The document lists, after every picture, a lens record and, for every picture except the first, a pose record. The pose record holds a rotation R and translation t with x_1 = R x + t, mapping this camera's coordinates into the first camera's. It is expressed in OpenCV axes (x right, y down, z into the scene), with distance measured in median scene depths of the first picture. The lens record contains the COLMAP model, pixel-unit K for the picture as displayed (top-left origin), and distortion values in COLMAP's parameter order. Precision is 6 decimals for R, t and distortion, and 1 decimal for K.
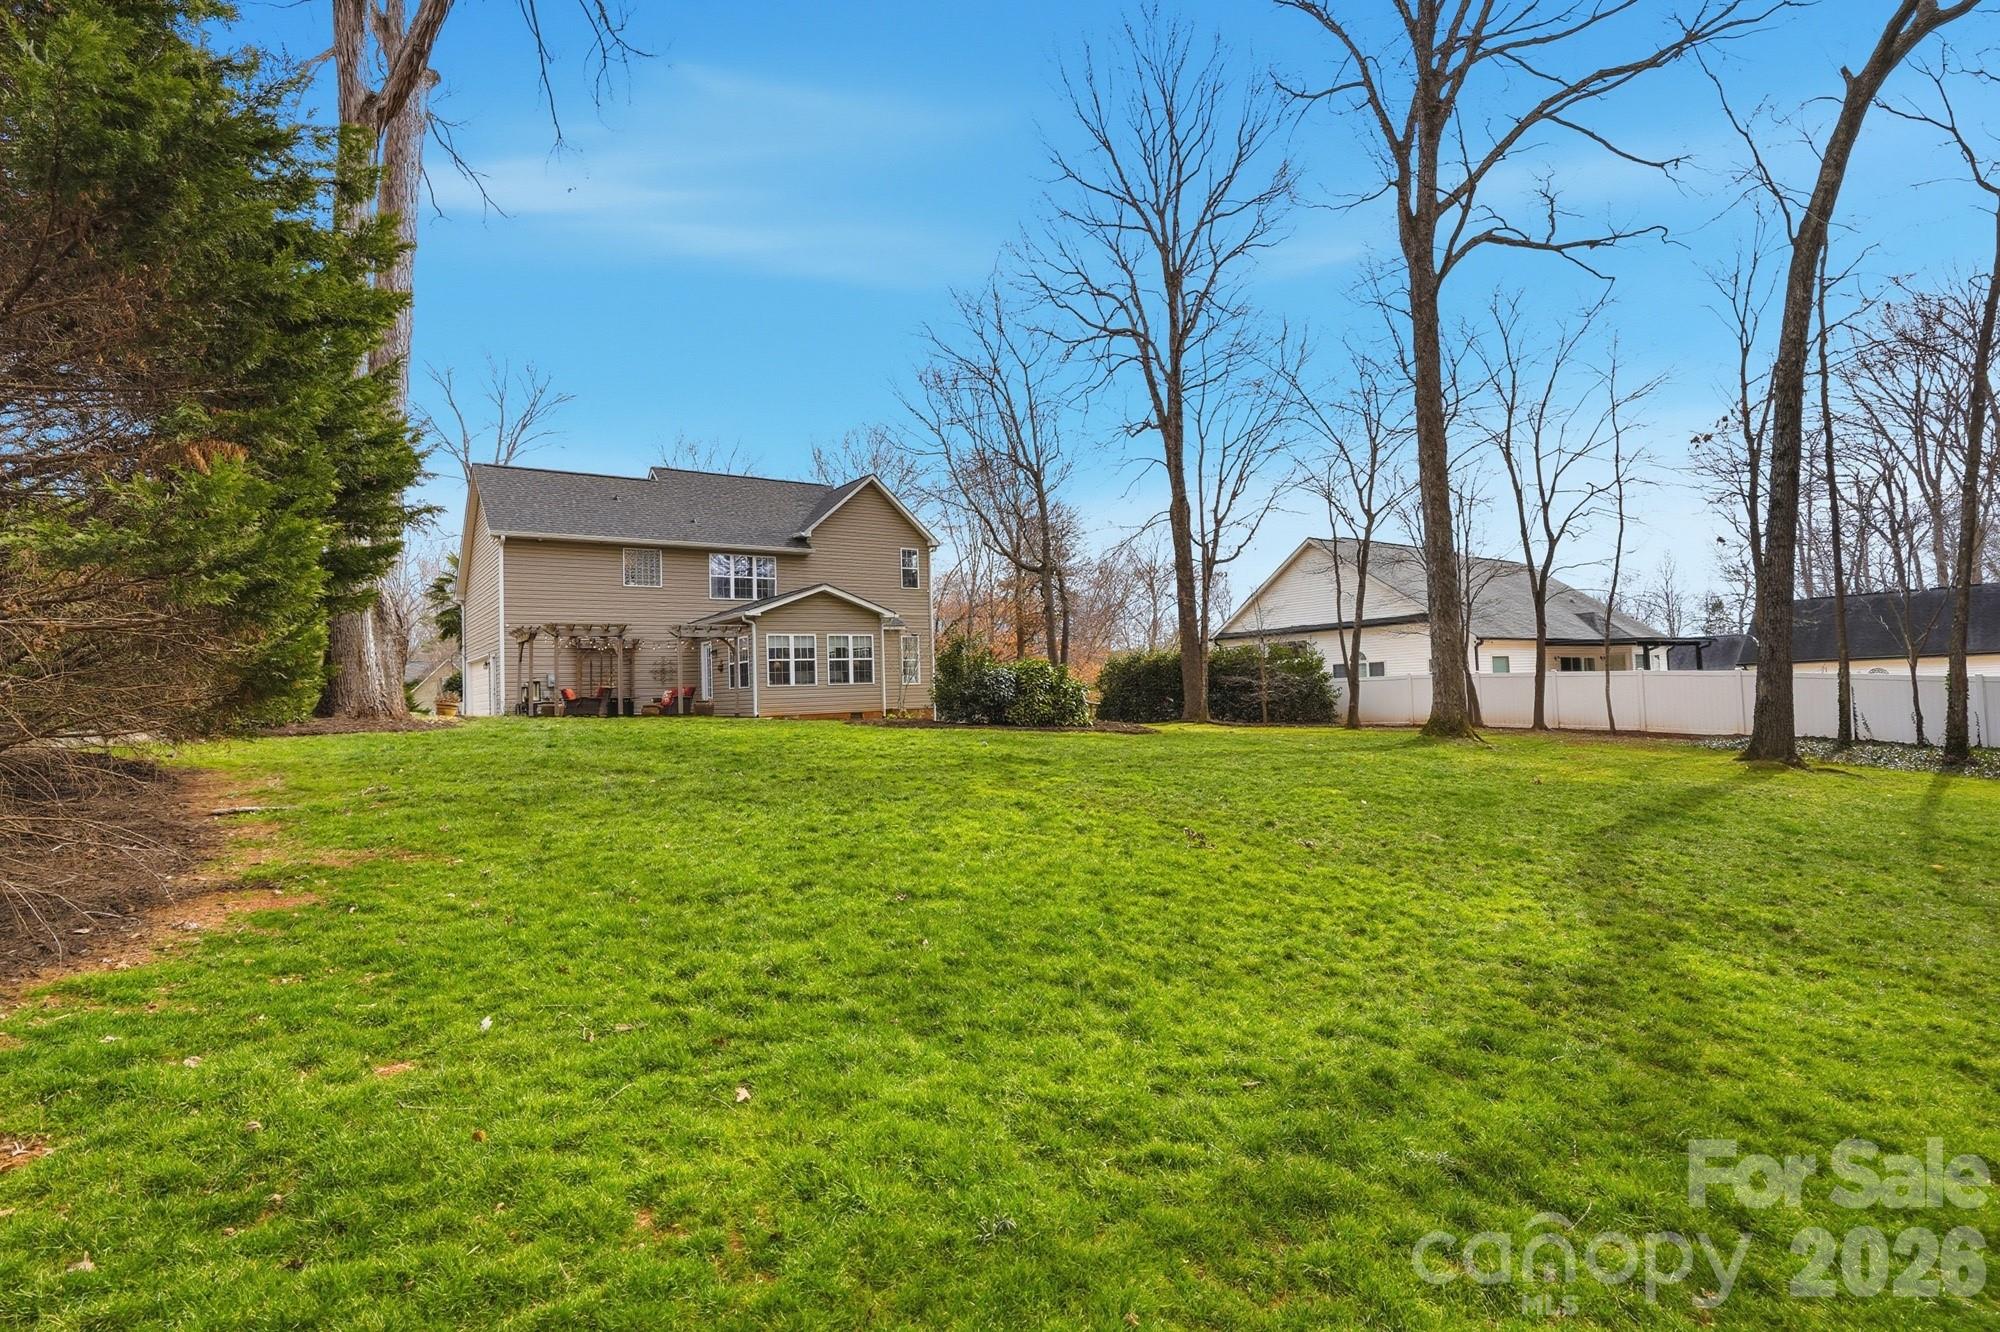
lens RADIAL K [[926.2, 0, 996.6], [0, 926.2, 681.9], [0, 0, 1]] dist [-0.061526, 0.024994]
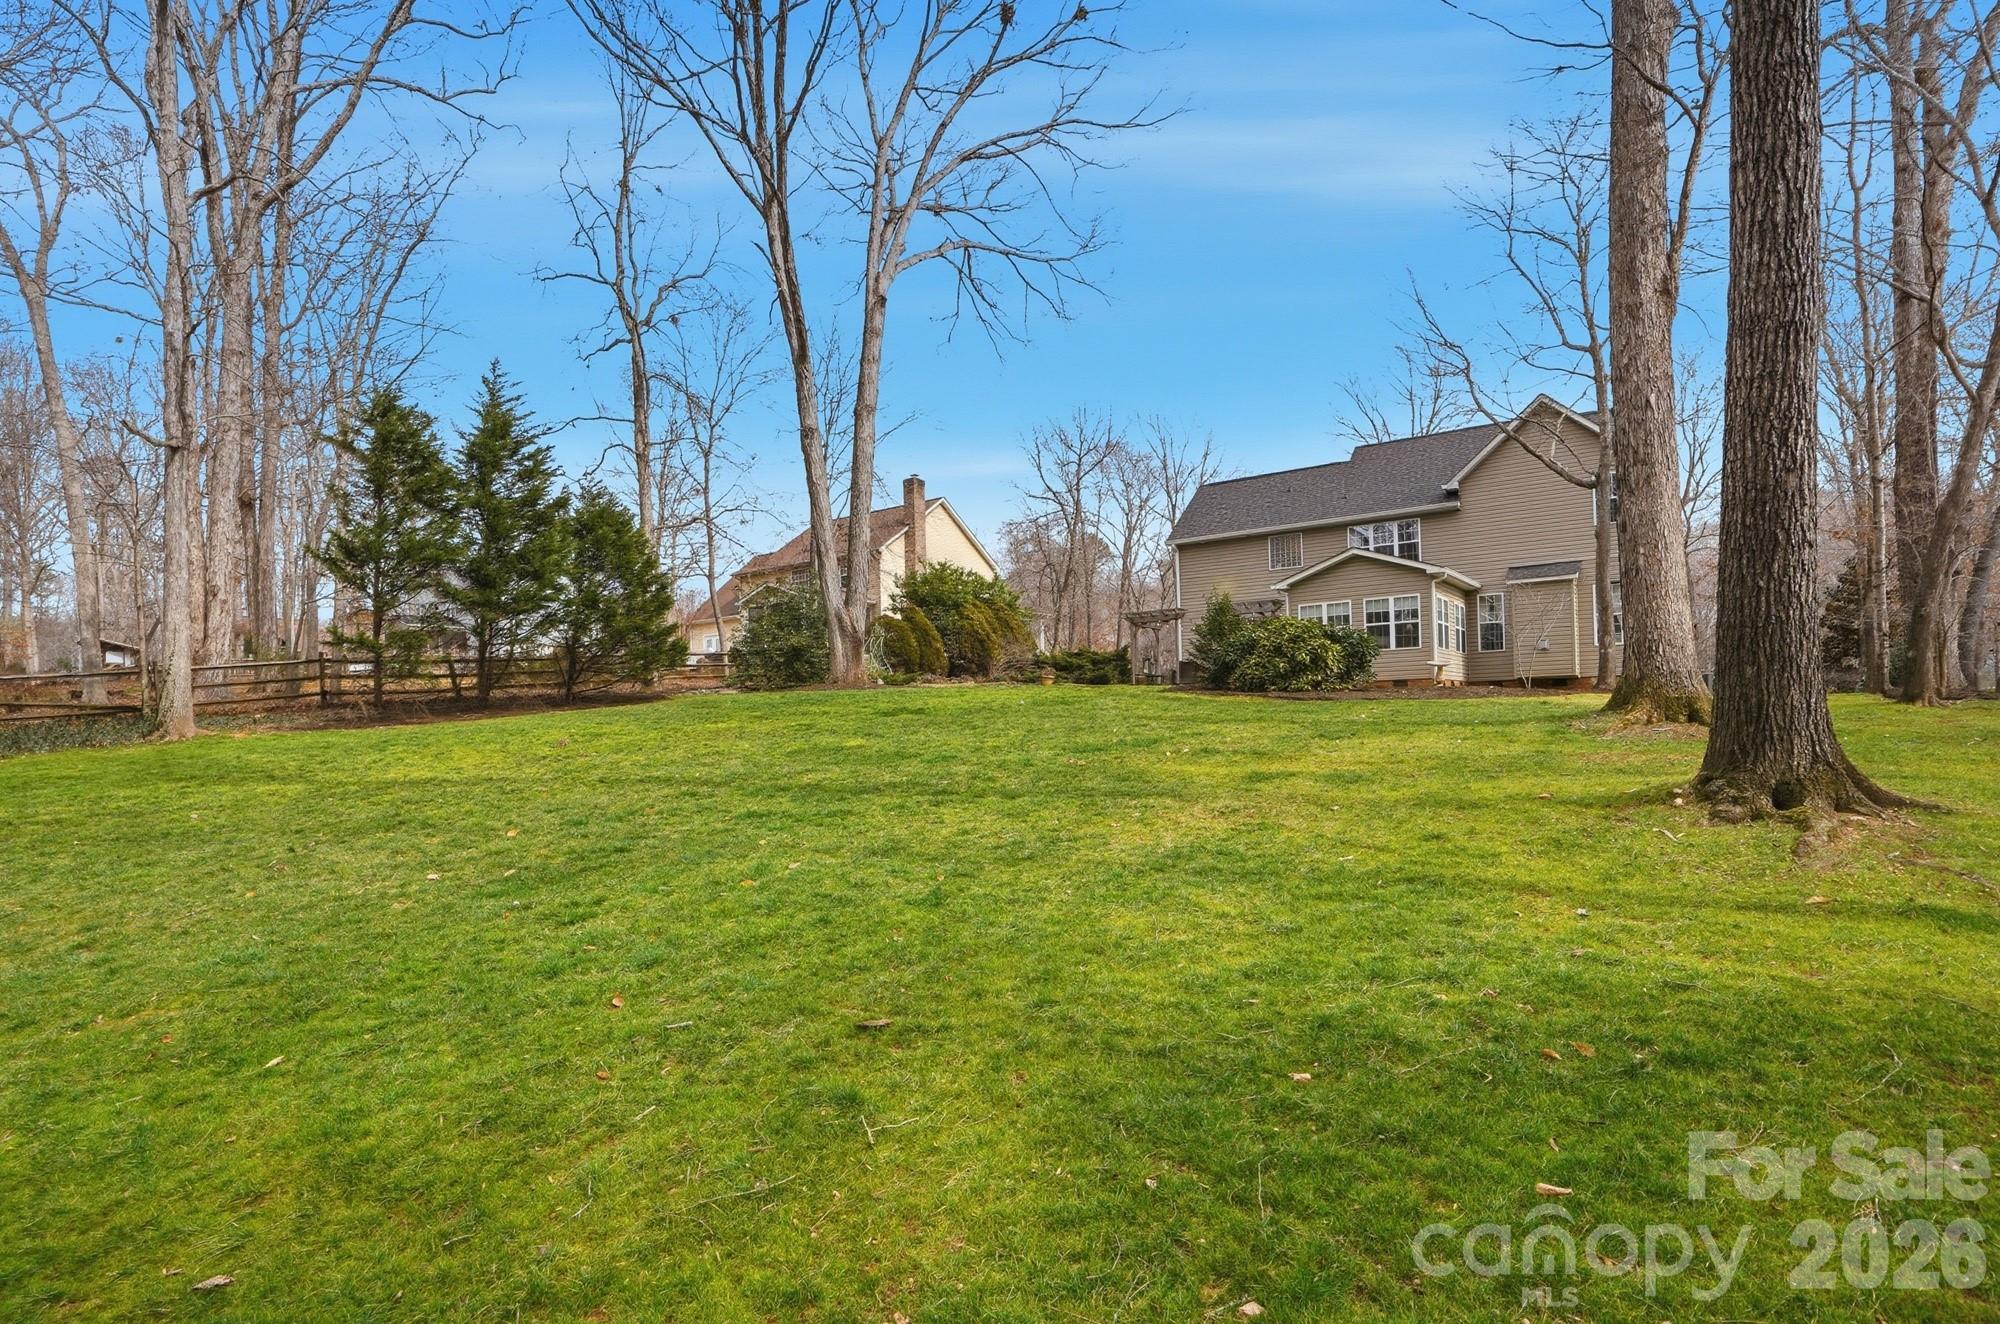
lens RADIAL K [[926.2, 0, 996.6], [0, 926.2, 677.9], [0, 0, 1]] dist [-0.061526, 0.024994]
pose [[0.369073, -0.013567, -0.929301, 0.552498], [0.033135, 0.999450, -0.001431, 0.019201], [0.928810, -0.030265, 0.369320, 0.282873]]
